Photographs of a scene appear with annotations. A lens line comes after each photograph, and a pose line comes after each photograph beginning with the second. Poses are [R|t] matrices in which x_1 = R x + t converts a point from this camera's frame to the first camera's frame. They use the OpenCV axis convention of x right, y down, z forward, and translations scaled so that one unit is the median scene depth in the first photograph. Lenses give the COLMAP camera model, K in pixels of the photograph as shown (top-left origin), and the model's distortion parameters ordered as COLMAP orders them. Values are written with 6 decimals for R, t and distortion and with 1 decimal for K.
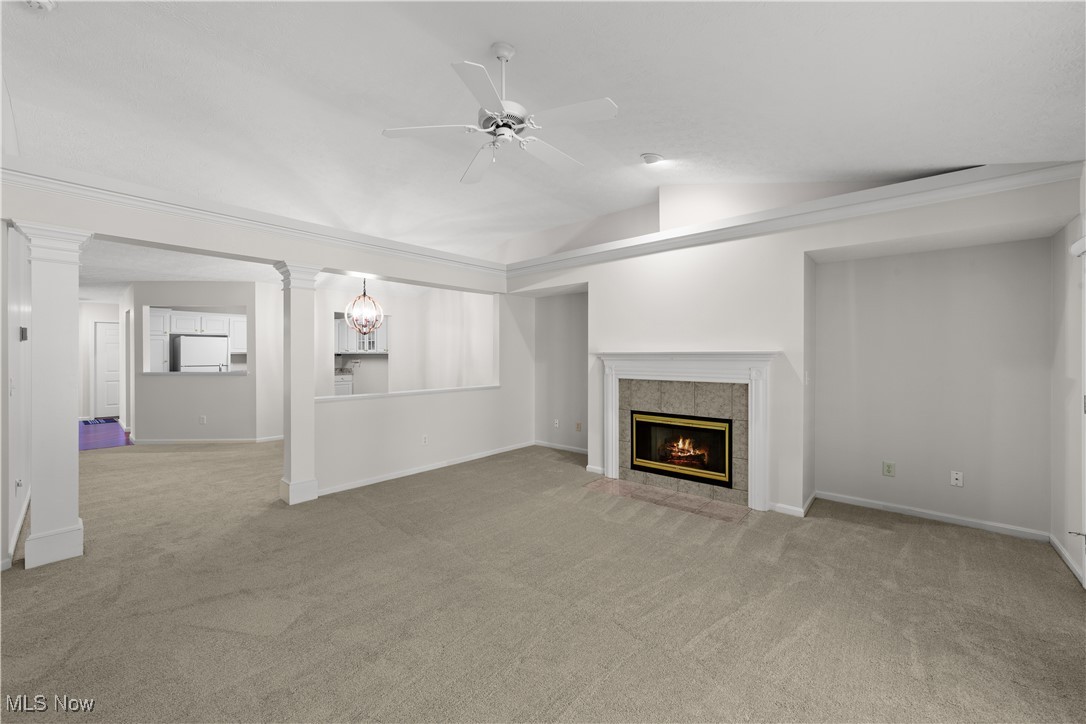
lens RADIAL K [[420.5, 0, 542.6], [0, 420.5, 356.7], [0, 0, 1]] dist [-0.000048, 0.000184]
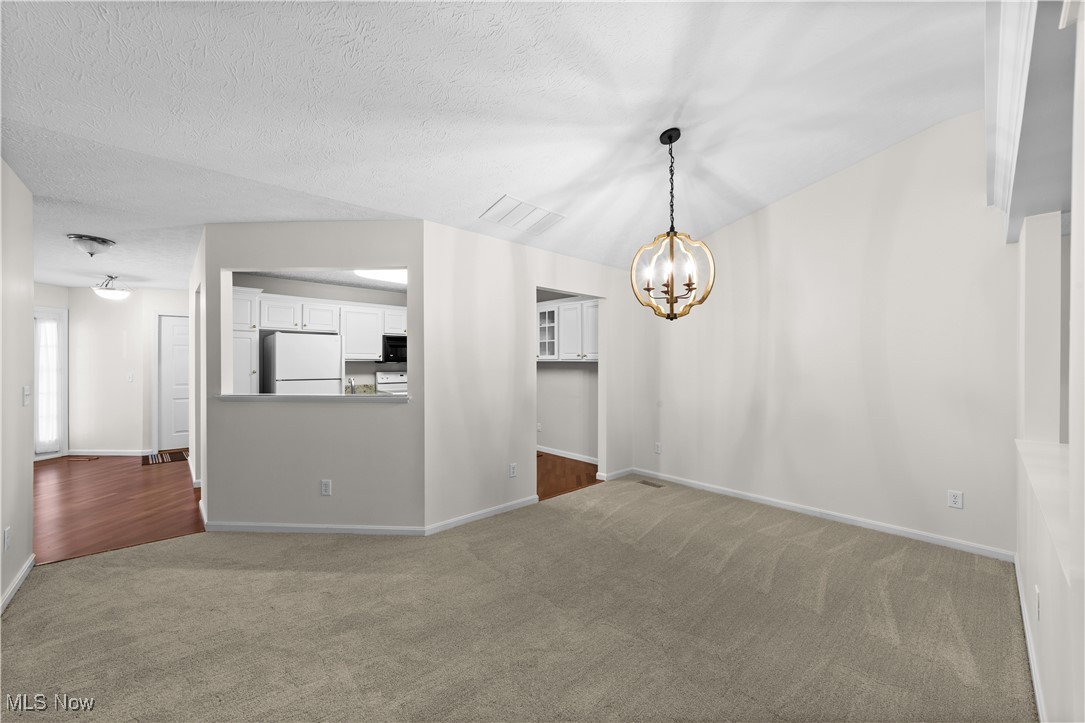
lens RADIAL K [[415.2, 0, 540.3], [0, 415.2, 365.8], [0, 0, 1]] dist [-0.001381, 0.000014]
pose [[0.994579, 0.005209, -0.103853, -0.397300], [-0.005076, 0.999986, 0.001544, -0.001688], [0.103859, -0.001008, 0.994592, 0.418159]]
